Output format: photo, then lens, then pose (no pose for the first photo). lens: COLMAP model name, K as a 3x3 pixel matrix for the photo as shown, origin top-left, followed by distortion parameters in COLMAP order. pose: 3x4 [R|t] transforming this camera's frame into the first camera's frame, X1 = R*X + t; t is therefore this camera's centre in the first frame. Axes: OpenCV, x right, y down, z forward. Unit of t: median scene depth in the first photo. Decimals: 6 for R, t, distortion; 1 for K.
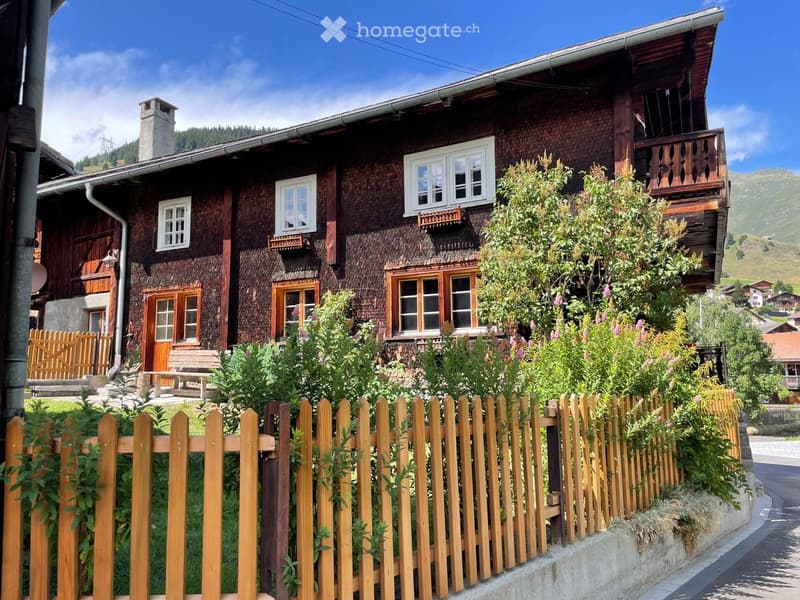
lens RADIAL K [[614.5, 0, 400.7], [0, 614.5, 275.2], [0, 0, 1]] dist [0.060289, -0.076512]
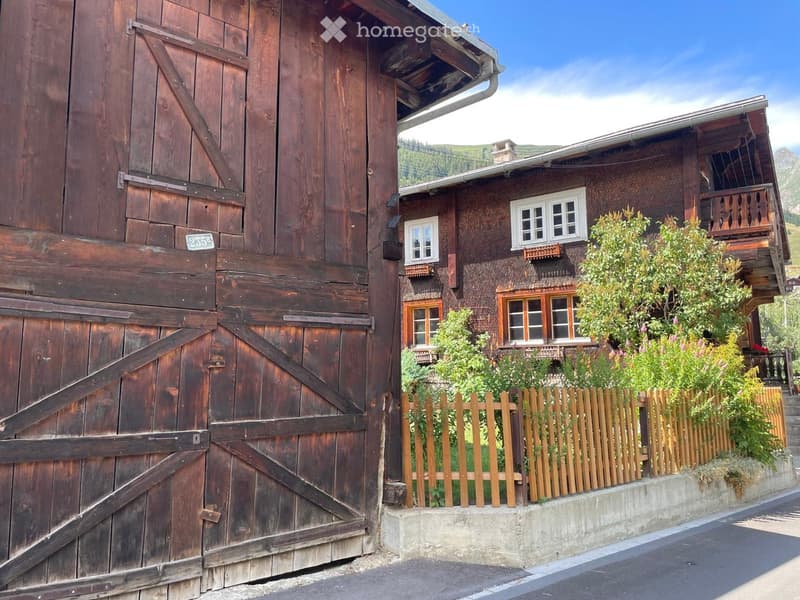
lens RADIAL K [[614.5, 0, 400.7], [0, 614.5, 275.2], [0, 0, 1]] dist [0.060289, -0.076512]
pose [[0.993909, -0.015731, -0.109074, -0.104960], [0.015826, 0.999875, 0.000008, -0.059359], [0.109060, -0.001734, 0.994034, -0.356737]]
